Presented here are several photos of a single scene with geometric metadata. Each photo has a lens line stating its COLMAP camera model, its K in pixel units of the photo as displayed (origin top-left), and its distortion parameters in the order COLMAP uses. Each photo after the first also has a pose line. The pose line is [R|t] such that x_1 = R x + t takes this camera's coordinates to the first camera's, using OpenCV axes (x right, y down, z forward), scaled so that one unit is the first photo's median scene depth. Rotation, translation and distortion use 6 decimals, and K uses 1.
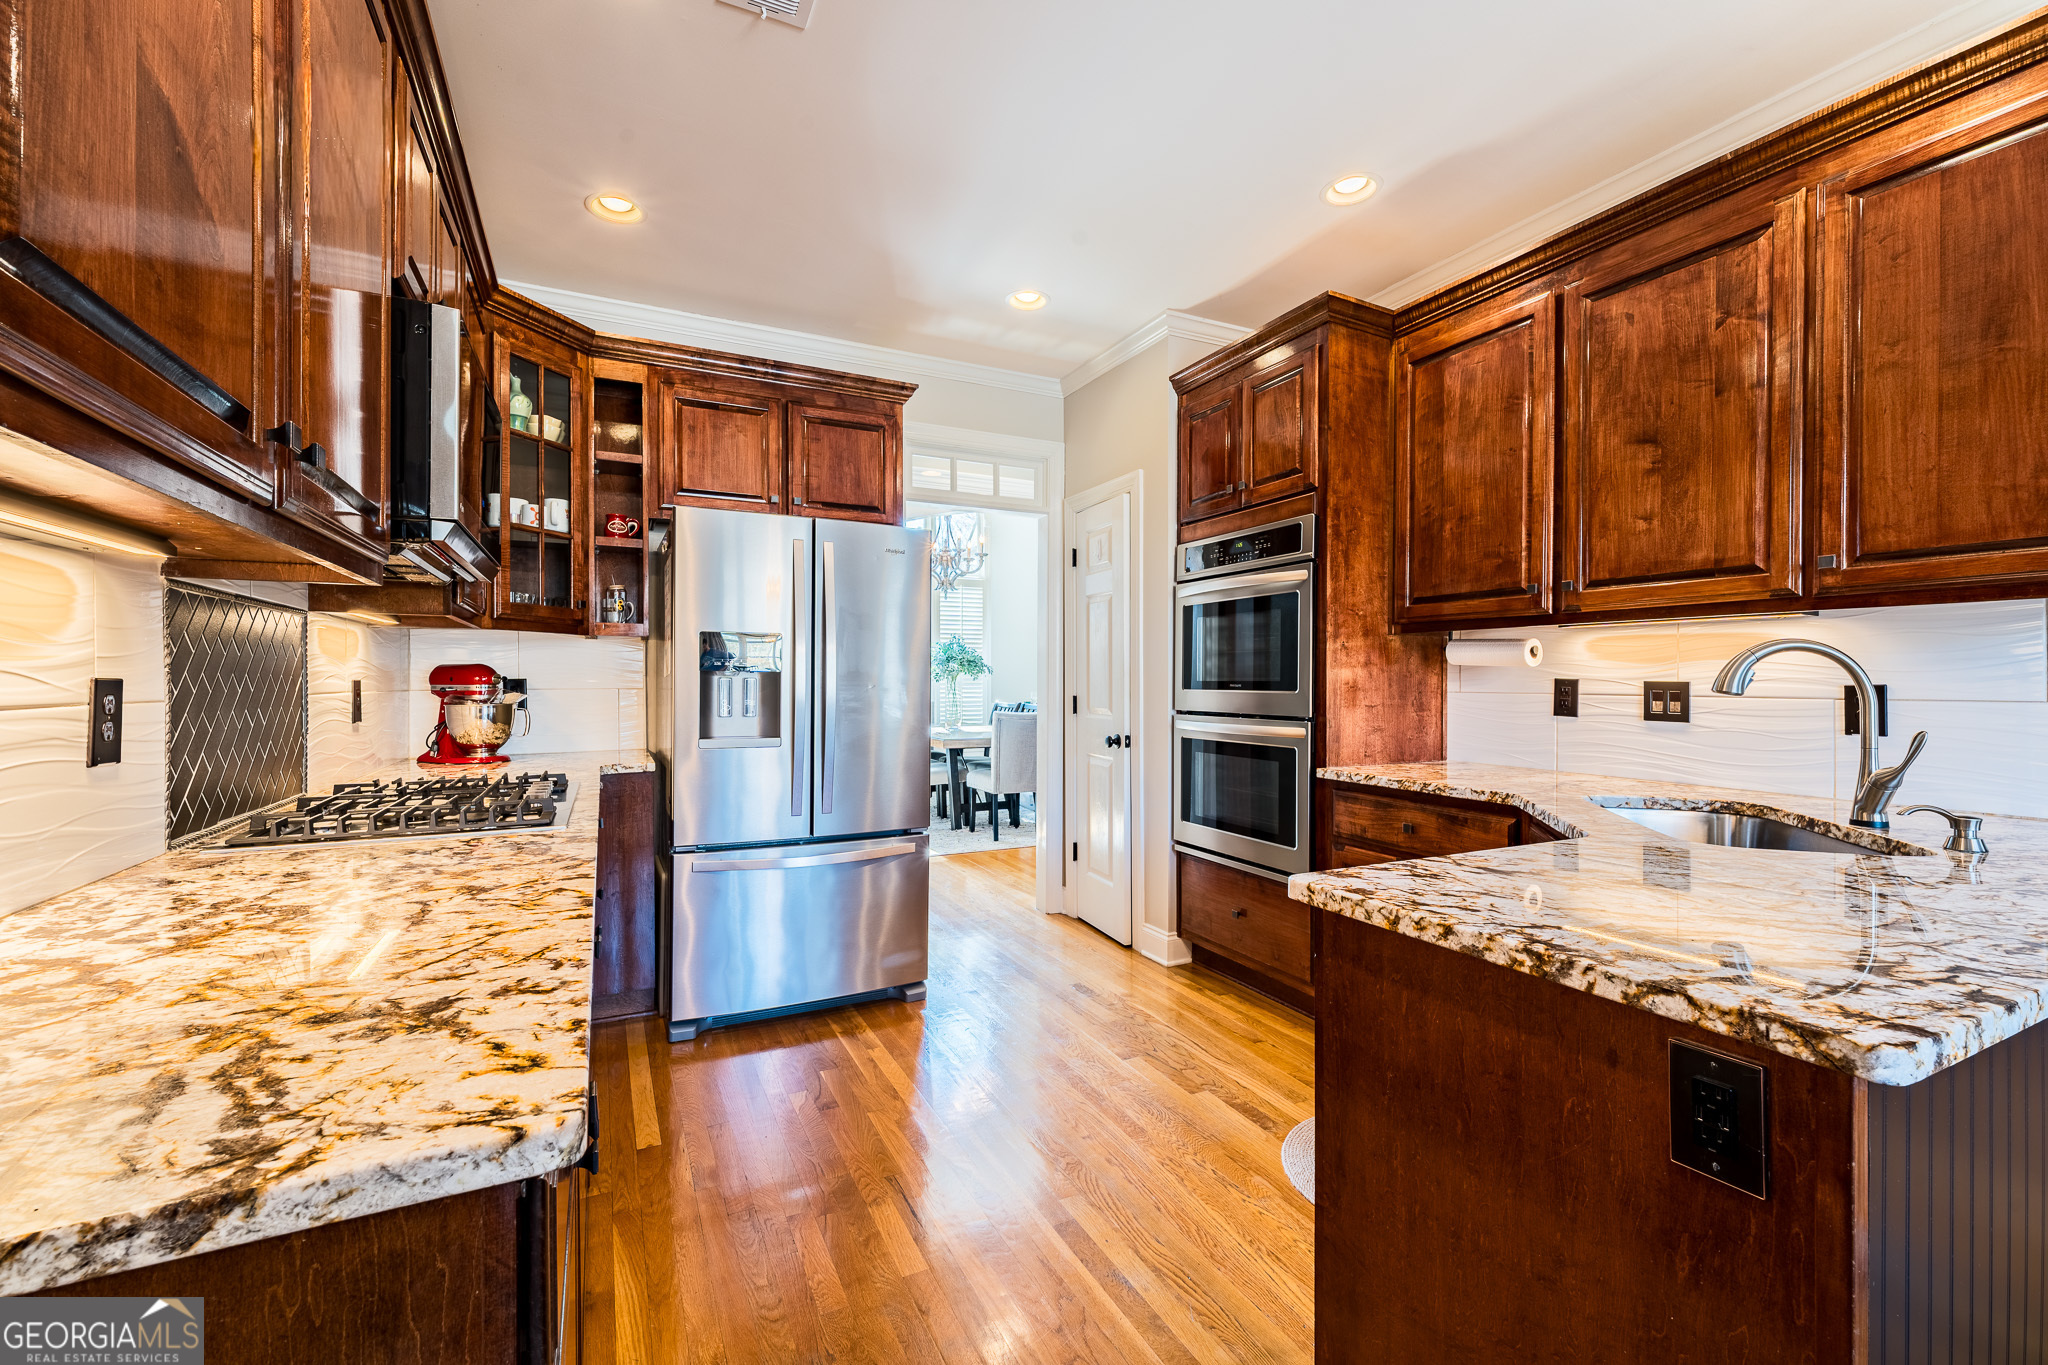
lens RADIAL K [[859.7, 0, 1041.2], [0, 859.7, 685.7], [0, 0, 1]] dist [-0.002260, -0.001048]
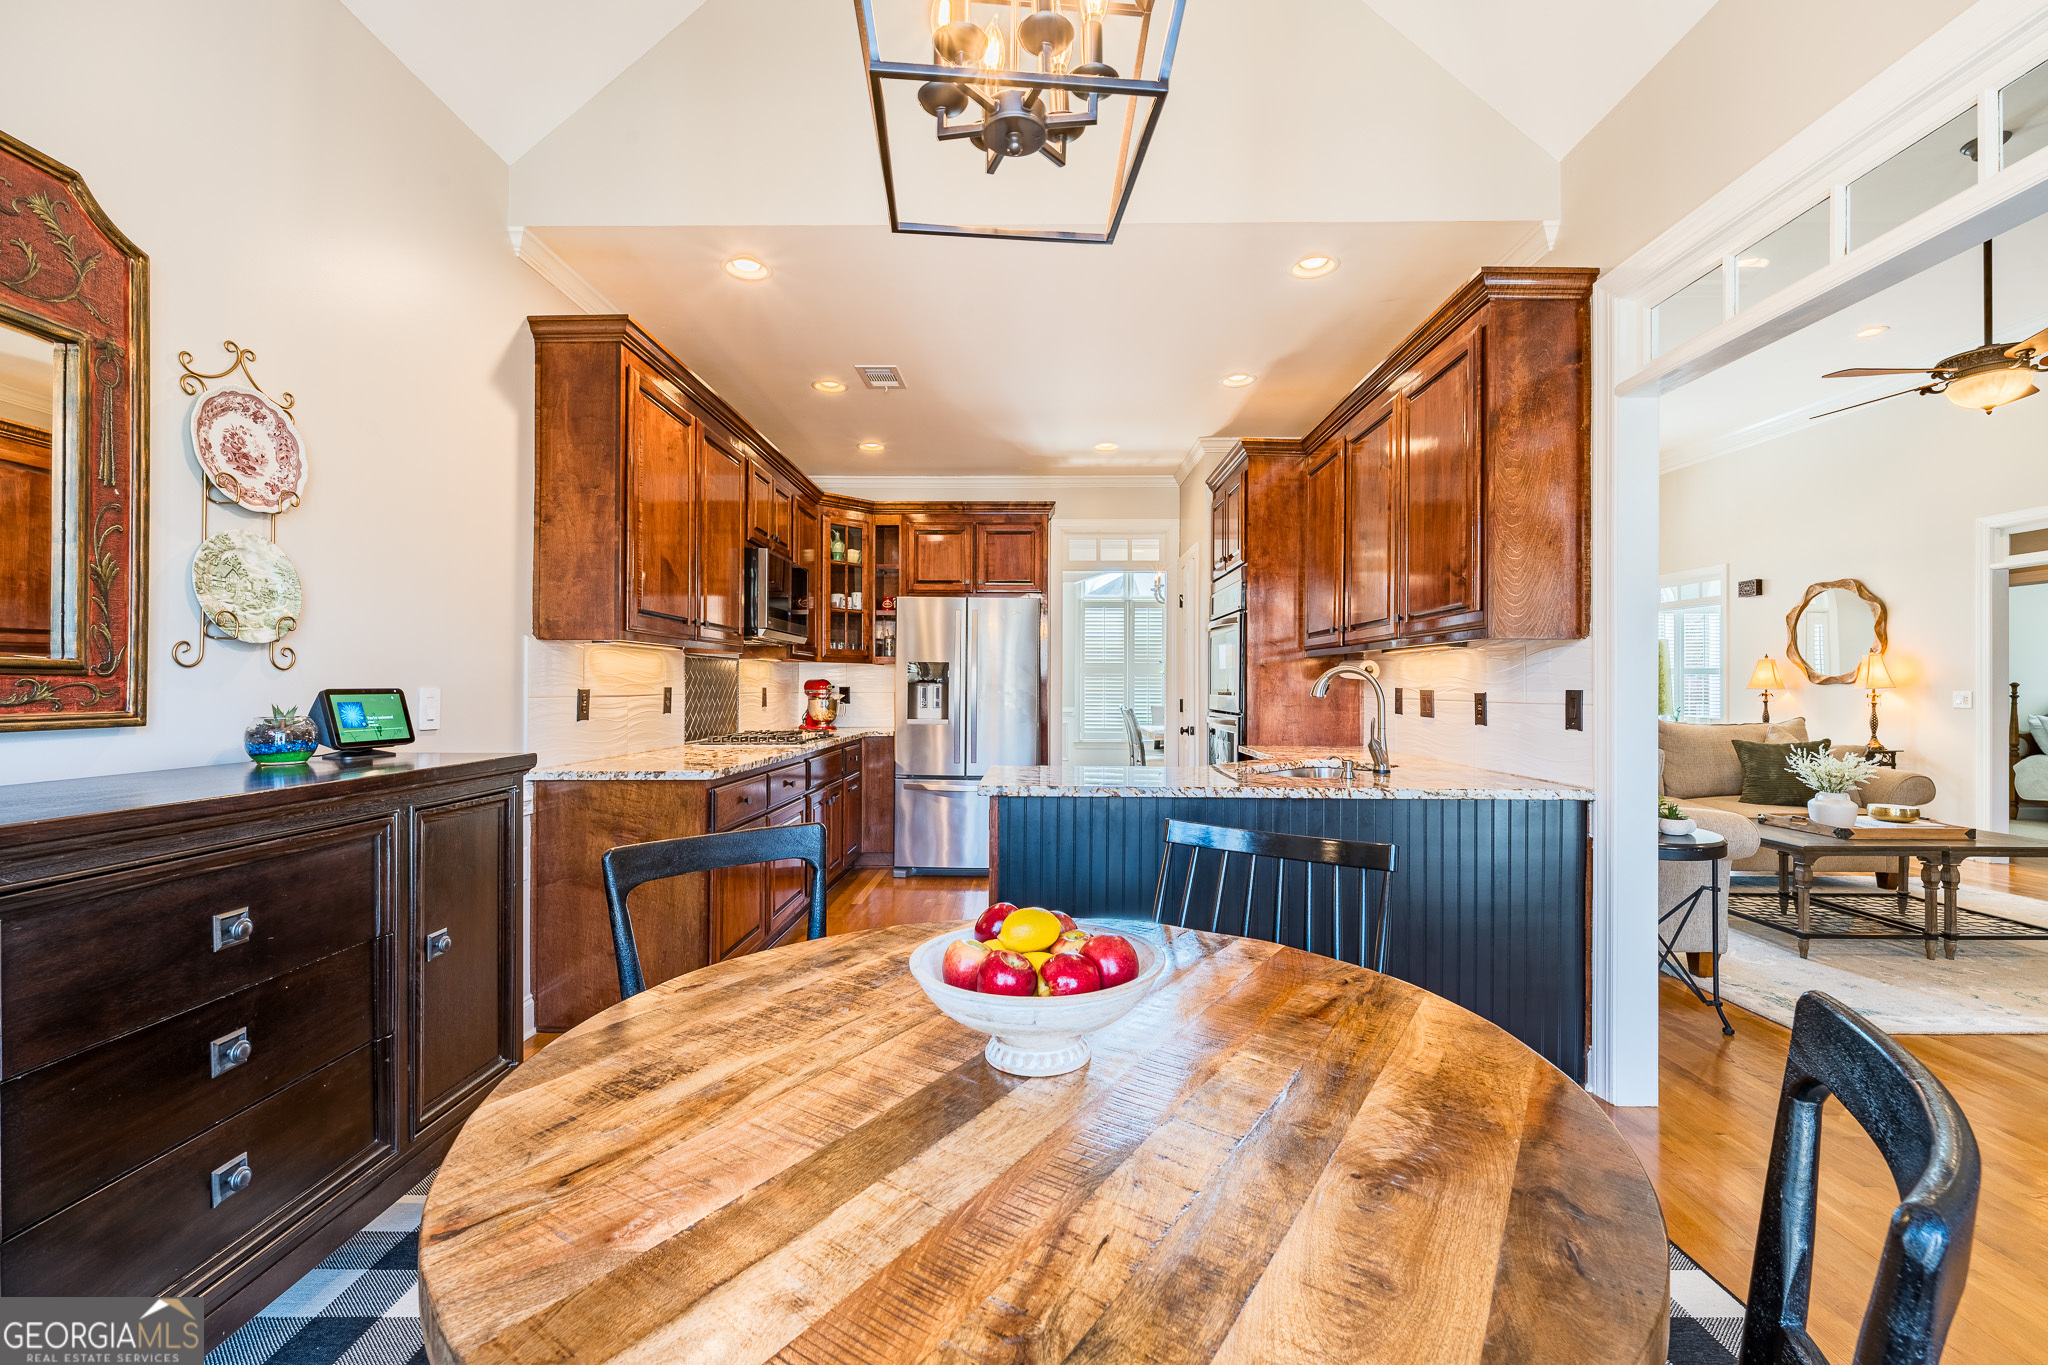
lens RADIAL K [[859.7, 0, 1035.7], [0, 859.7, 685.2], [0, 0, 1]] dist [-0.002260, -0.001048]
pose [[0.887530, 0.000573, -0.460750, 0.703632], [-0.004849, 0.999955, -0.008097, 0.001562], [0.460725, 0.009420, 0.887493, -0.534581]]
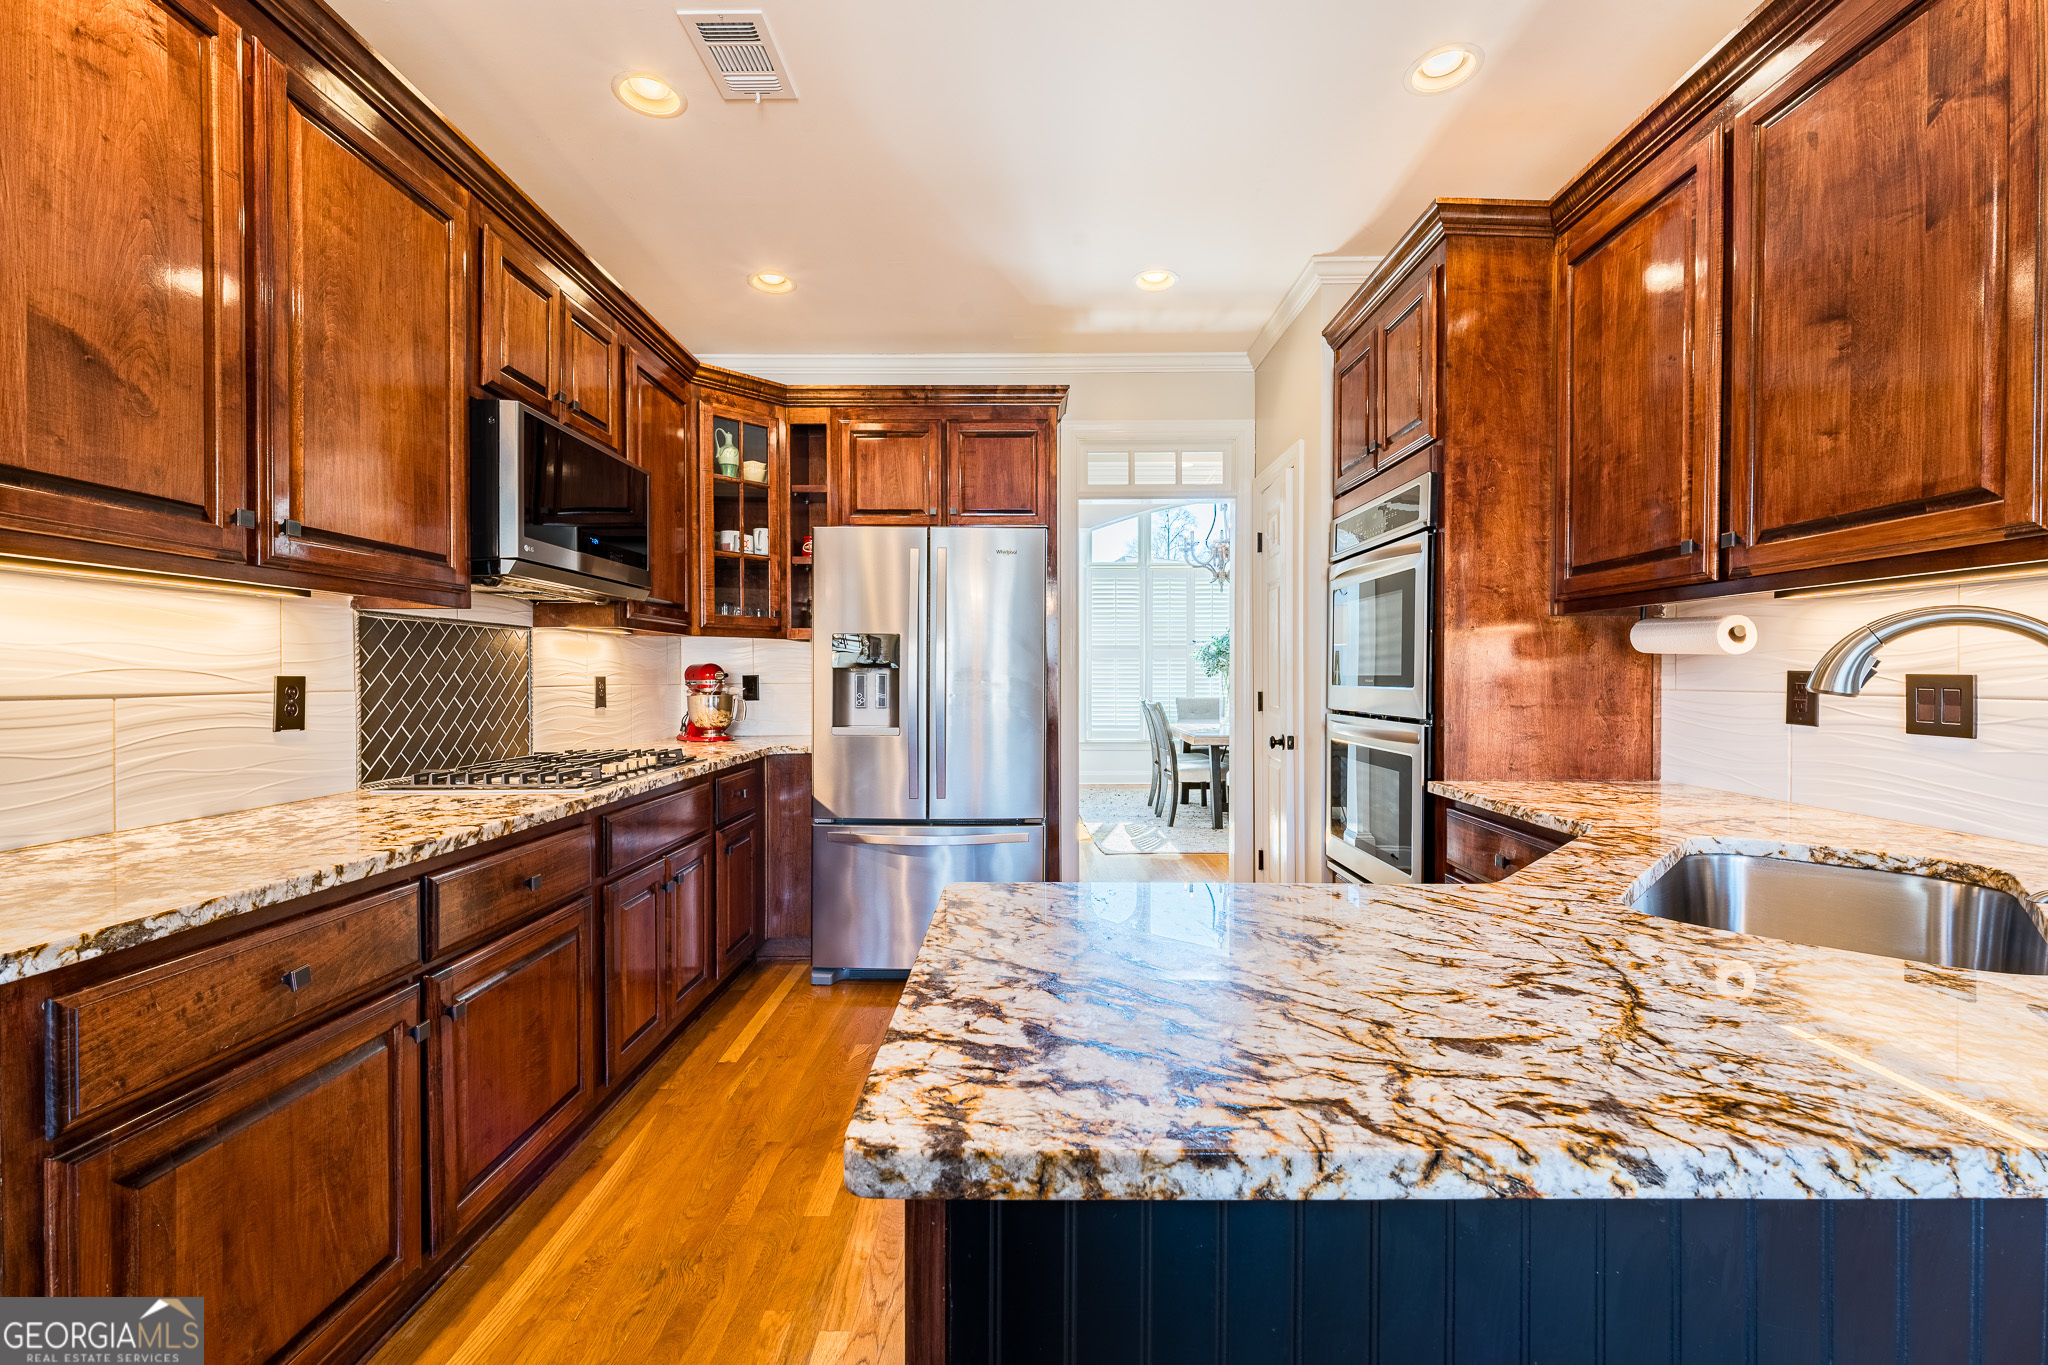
lens RADIAL K [[859.7, 0, 1028.2], [0, 859.7, 686.0], [0, 0, 1]] dist [-0.002260, -0.001048]
pose [[0.889150, 0.003001, -0.457606, 0.354548], [-0.000195, 0.999981, 0.006179, -0.000244], [0.457616, -0.005405, 0.889134, 0.089694]]
